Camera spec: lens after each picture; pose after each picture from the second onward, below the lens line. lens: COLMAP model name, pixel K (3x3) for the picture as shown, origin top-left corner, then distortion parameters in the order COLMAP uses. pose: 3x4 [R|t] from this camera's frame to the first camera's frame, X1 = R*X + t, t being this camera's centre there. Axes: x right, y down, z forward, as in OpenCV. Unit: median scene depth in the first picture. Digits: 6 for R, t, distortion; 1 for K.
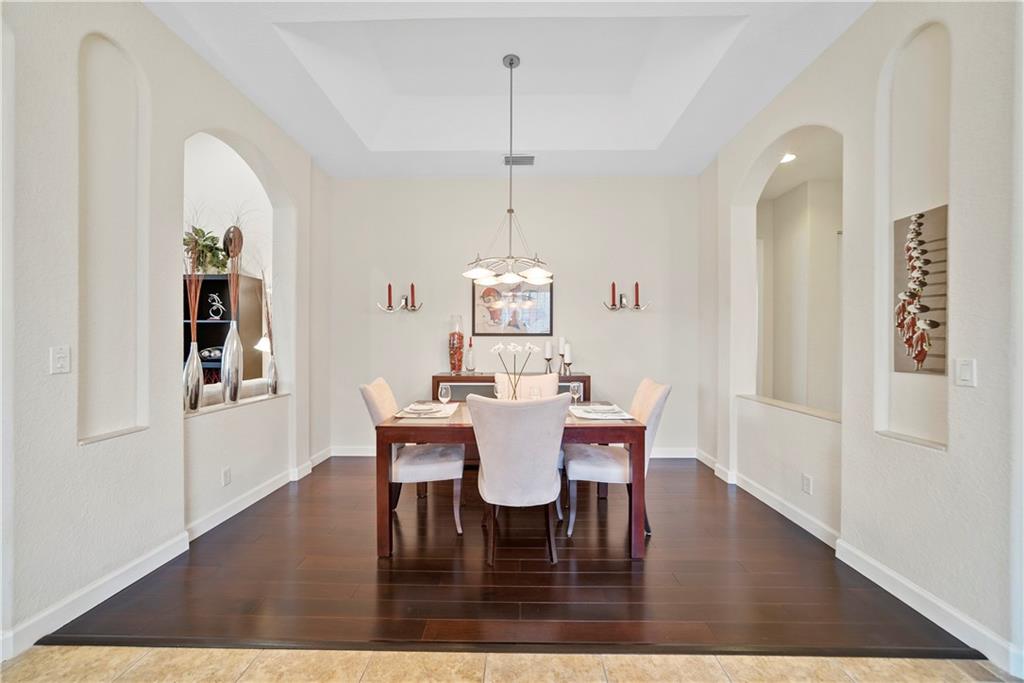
lens RADIAL K [[398.8, 0, 510.6], [0, 398.8, 342.4], [0, 0, 1]] dist [-0.029537, 0.011841]
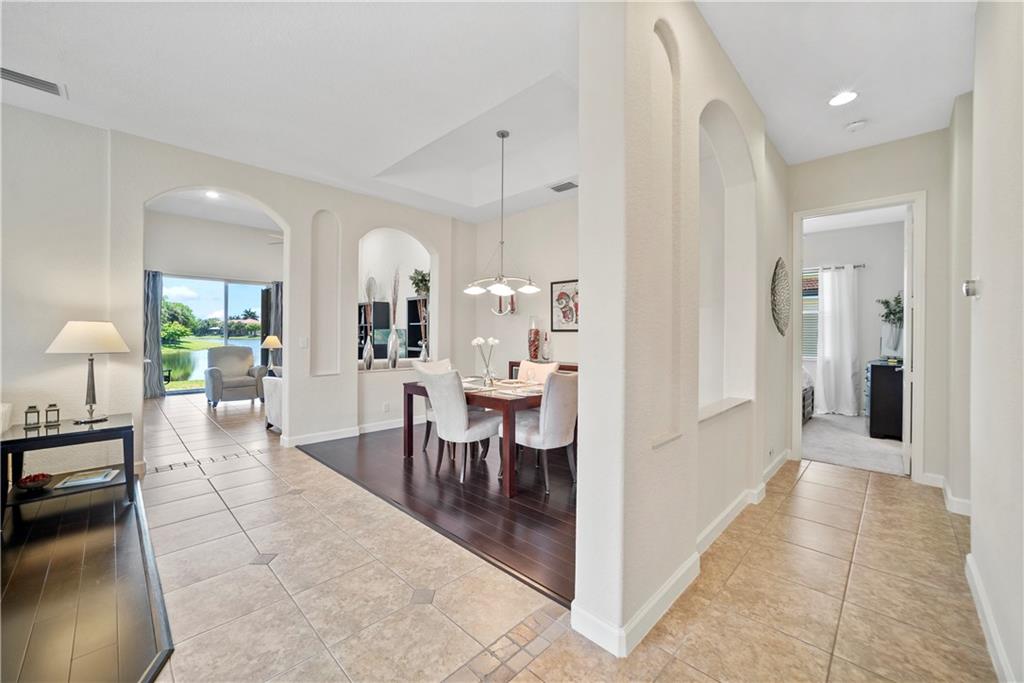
lens RADIAL K [[404.2, 0, 508.1], [0, 404.2, 335.0], [0, 0, 1]] dist [-0.020124, 0.011255]
pose [[0.722752, 0.002026, -0.691104, 1.017415], [-0.004287, 0.999990, -0.001552, -0.006029], [0.691094, 0.004084, 0.722754, 0.001187]]
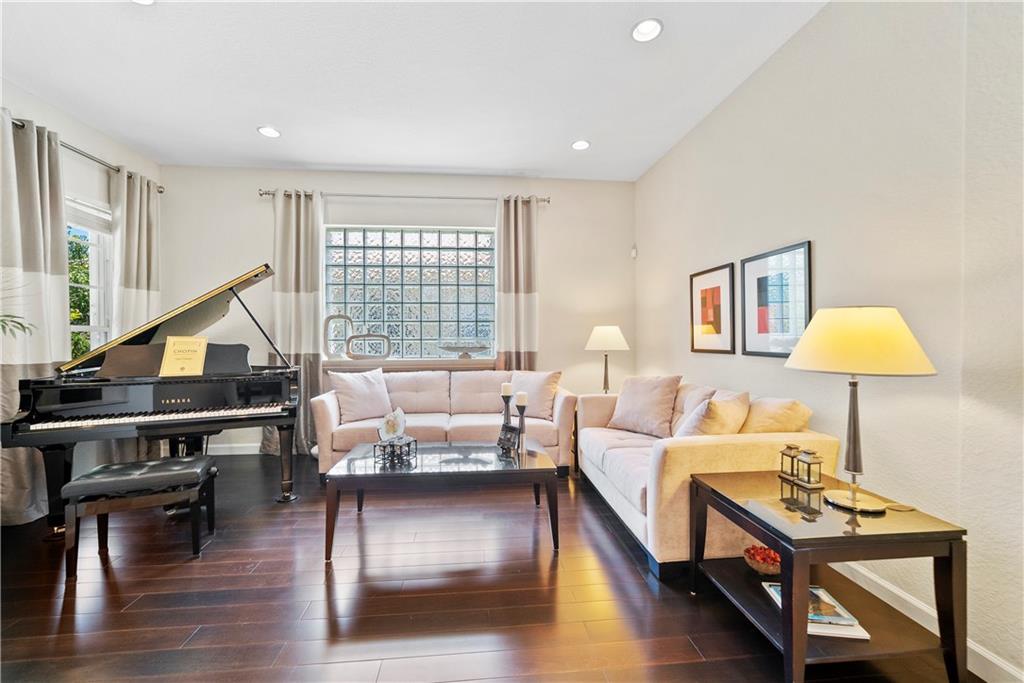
lens RADIAL K [[404.2, 0, 508.1], [0, 404.2, 335.0], [0, 0, 1]] dist [-0.020124, 0.011255]
pose [[-0.993089, -0.001161, -0.117358, -0.036251], [-0.001149, 0.999999, -0.000171, -0.003386], [0.117358, -0.000035, -0.993090, 0.507232]]
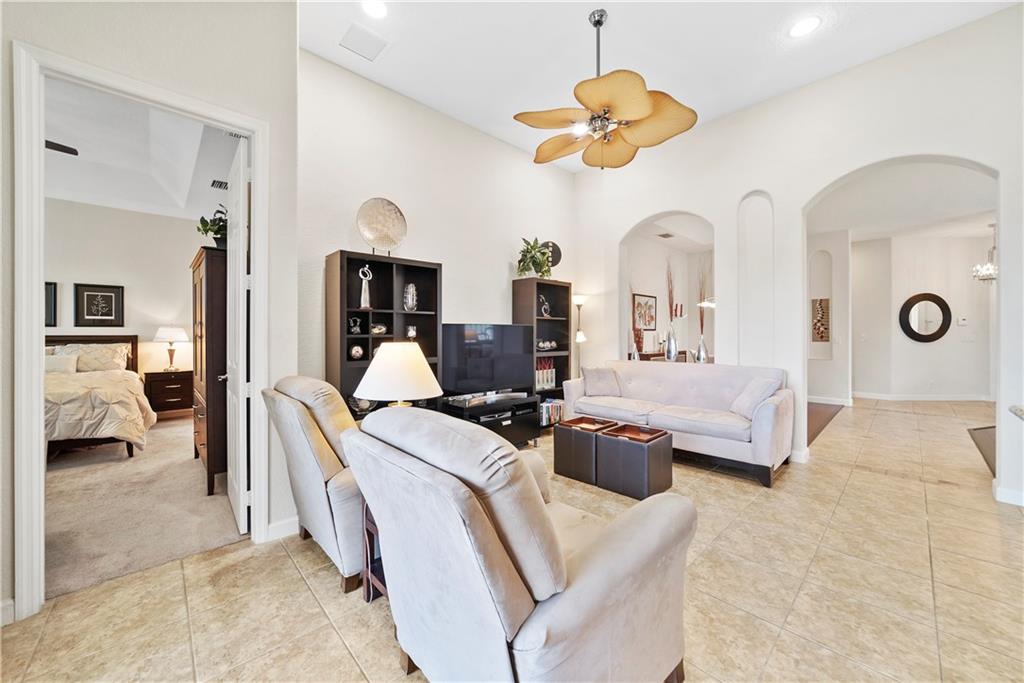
lens RADIAL K [[383.6, 0, 521.8], [0, 383.6, 332.3], [0, 0, 1]] dist [-0.001574, -0.000059]
pose [[0.697881, -0.001646, 0.716212, -2.380172], [0.004190, 0.999990, -0.001785, -0.010923], [-0.716202, 0.004246, 0.697880, 0.320668]]
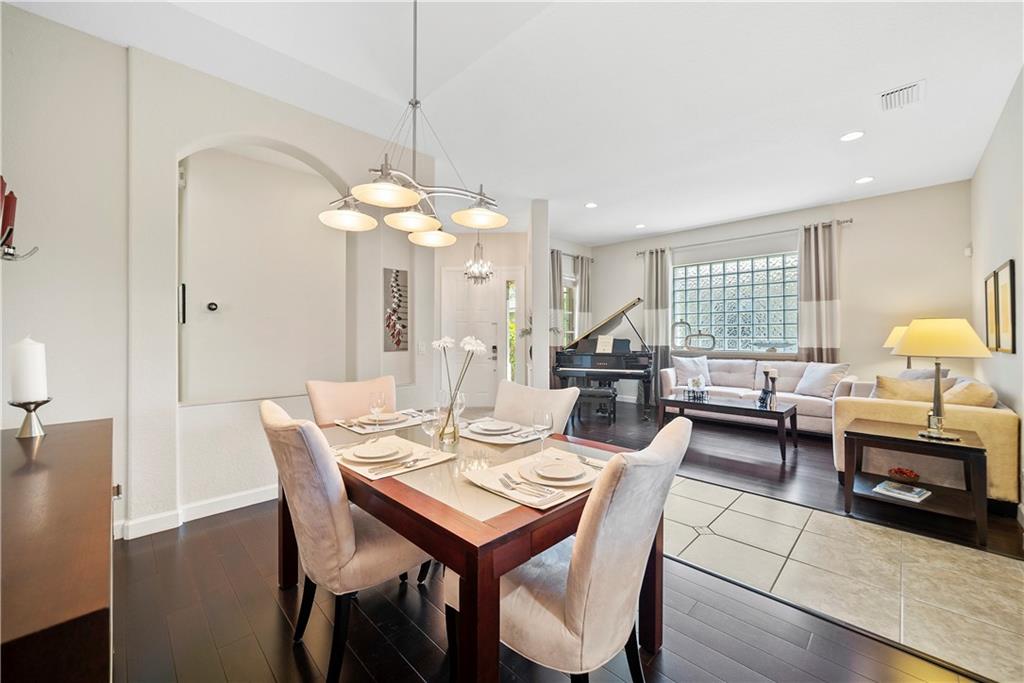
lens RADIAL K [[401.8, 0, 514.5], [0, 401.8, 329.6], [0, 0, 1]] dist [-0.031354, 0.015808]
pose [[-0.725305, 0.007557, 0.688386, -0.504389], [-0.000558, 0.999933, -0.011564, -0.003966], [-0.688428, -0.008772, -0.725252, 1.349389]]
